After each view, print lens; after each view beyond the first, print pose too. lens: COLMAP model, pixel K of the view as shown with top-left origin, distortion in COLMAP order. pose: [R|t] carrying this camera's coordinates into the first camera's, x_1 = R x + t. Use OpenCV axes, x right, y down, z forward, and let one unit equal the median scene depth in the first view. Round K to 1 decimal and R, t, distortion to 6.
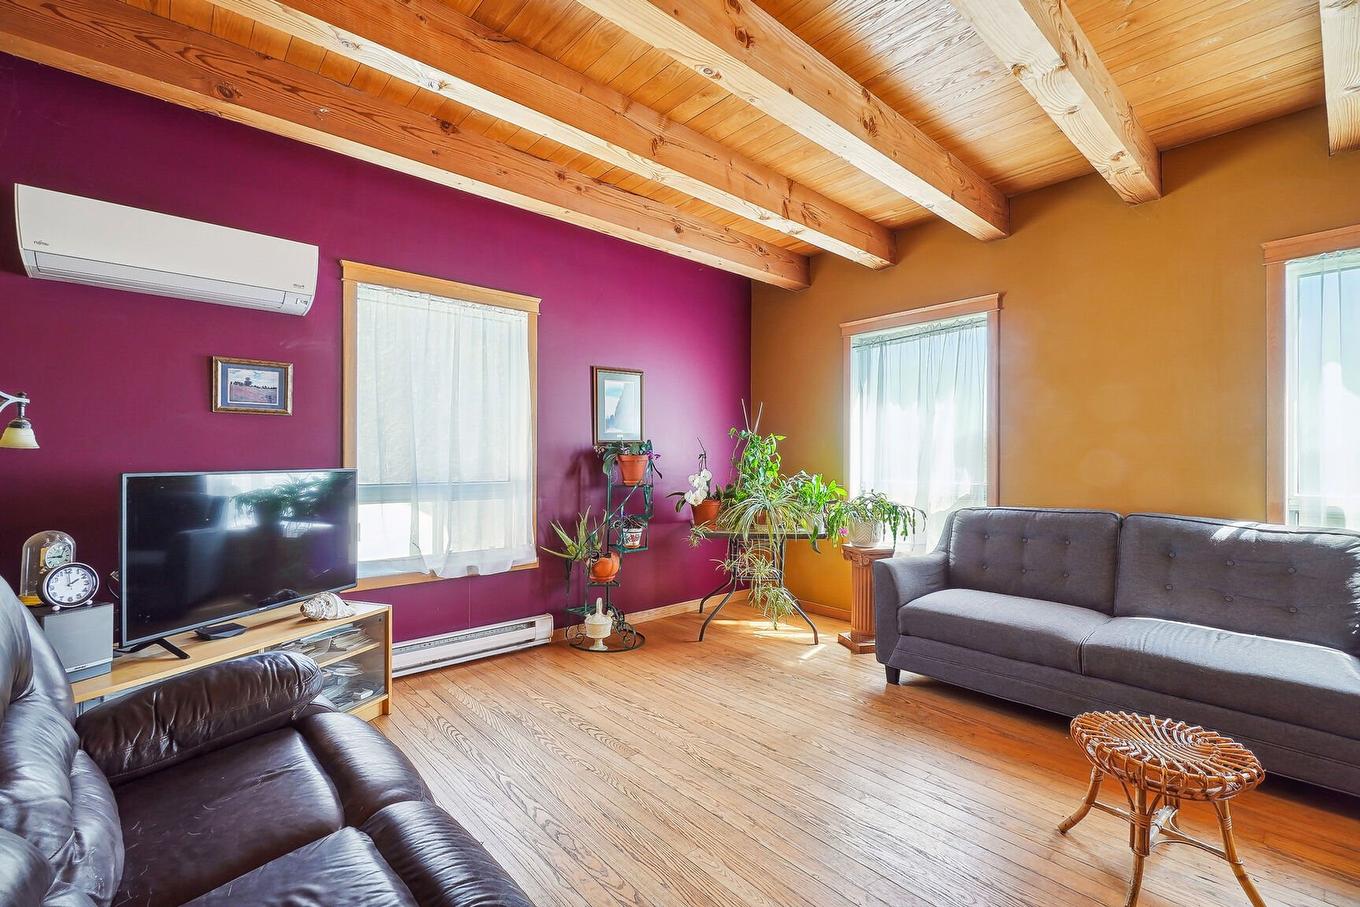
lens RADIAL K [[591.6, 0, 681.6], [0, 591.6, 456.4], [0, 0, 1]] dist [0.015751, 0.000726]
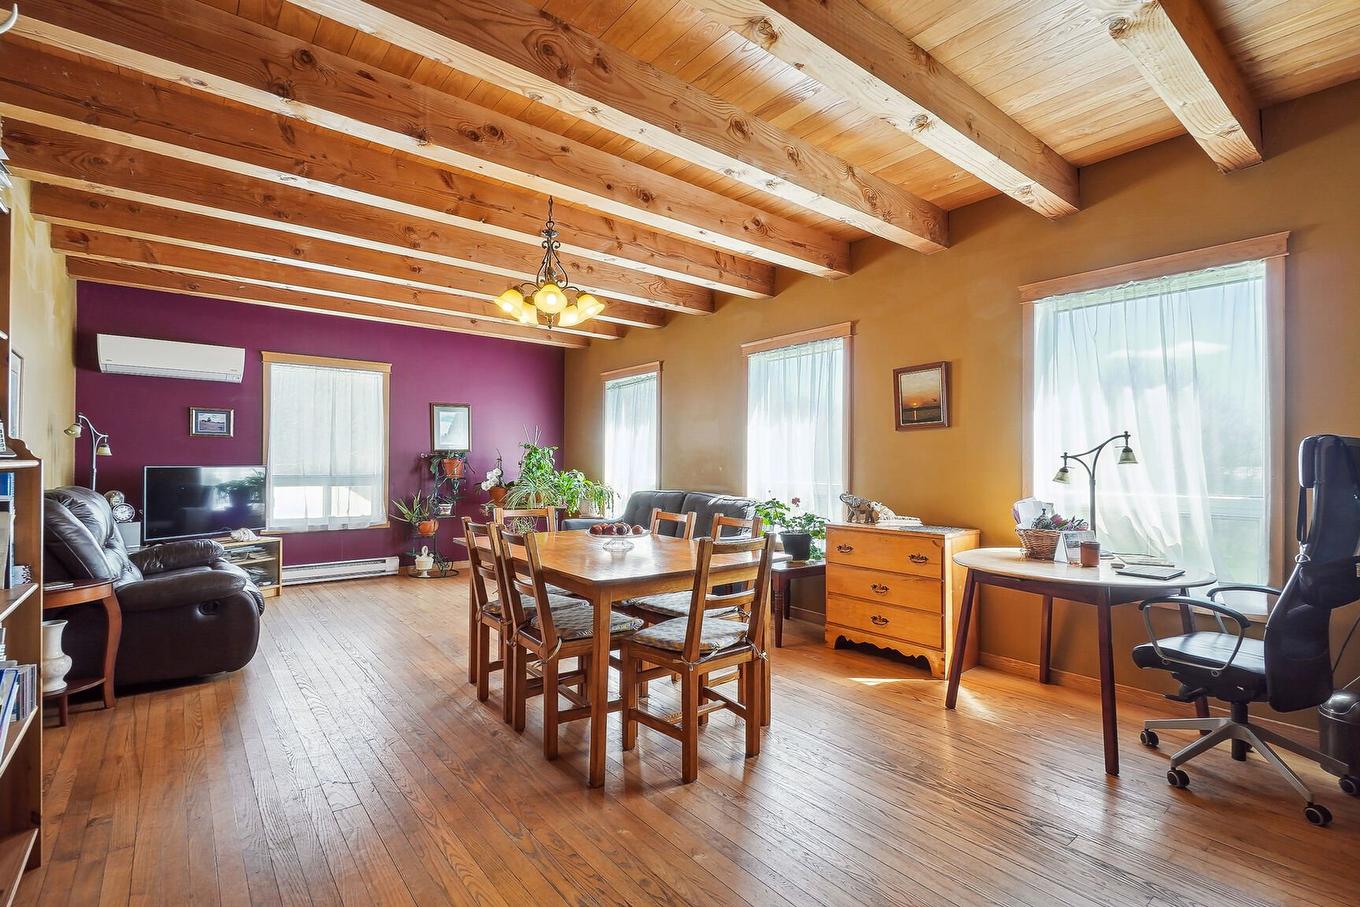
lens RADIAL K [[636.4, 0, 679.3], [0, 636.4, 460.3], [0, 0, 1]] dist [0.038585, -0.000220]
pose [[0.997736, 0.001425, -0.067239, 0.688982], [-0.001334, 0.999998, 0.001391, -0.001861], [0.067241, -0.001298, 0.997736, -0.729580]]
